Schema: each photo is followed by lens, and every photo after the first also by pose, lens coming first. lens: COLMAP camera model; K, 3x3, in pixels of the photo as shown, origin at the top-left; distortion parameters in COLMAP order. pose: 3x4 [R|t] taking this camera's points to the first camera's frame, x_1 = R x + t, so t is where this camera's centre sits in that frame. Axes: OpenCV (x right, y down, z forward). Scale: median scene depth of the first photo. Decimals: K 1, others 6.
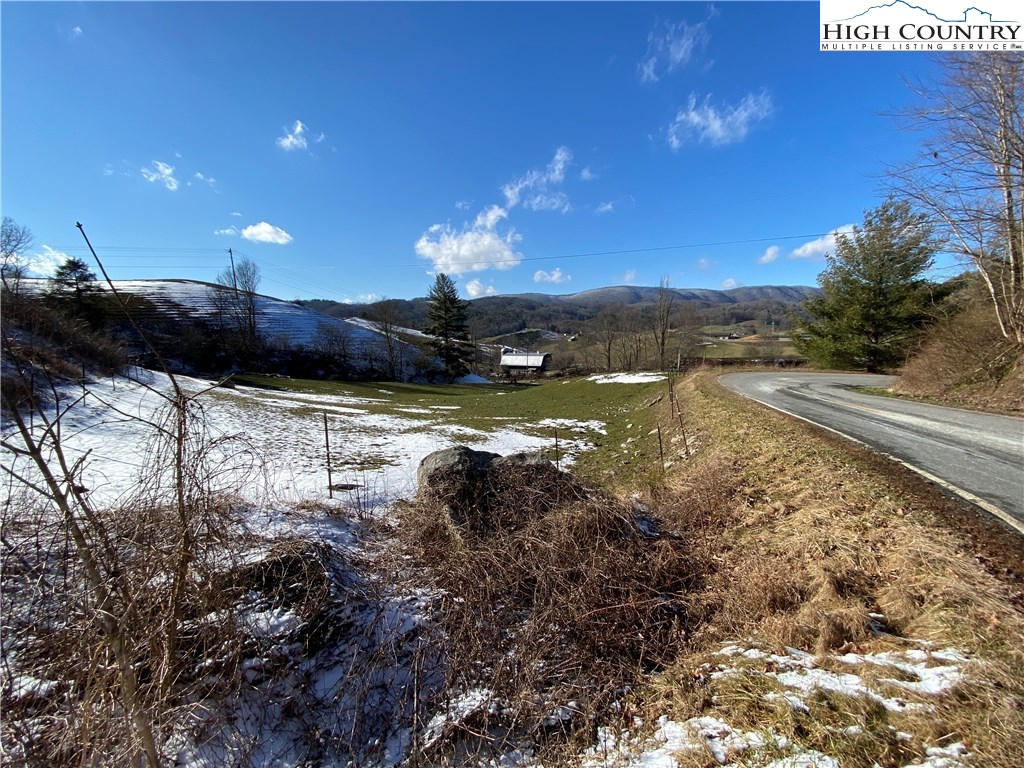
lens RADIAL K [[416.1, 0, 513.5], [0, 416.1, 385.3], [0, 0, 1]] dist [0.047357, -0.028639]
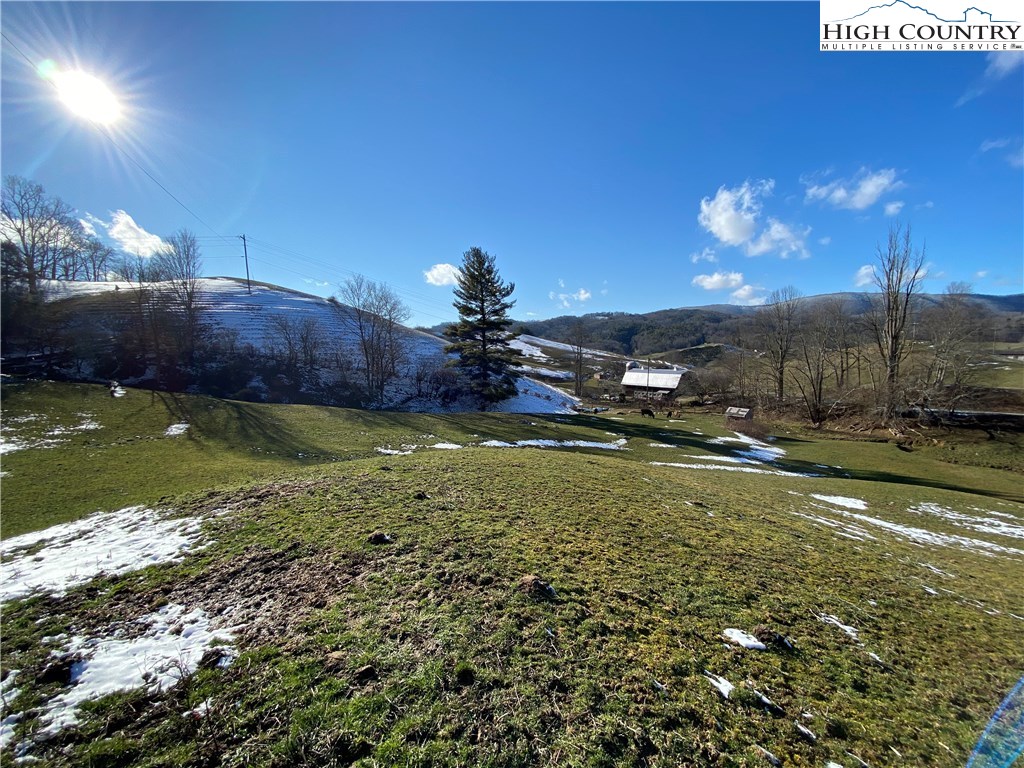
lens RADIAL K [[415.2, 0, 512.0], [0, 415.2, 384.0], [0, 0, 1]] dist [0.001621, -0.013212]
pose [[0.918683, 0.044338, -0.392500, 0.133034], [-0.060202, 0.997788, -0.028195, -0.026907], [0.390381, 0.049532, 0.919320, 0.373885]]
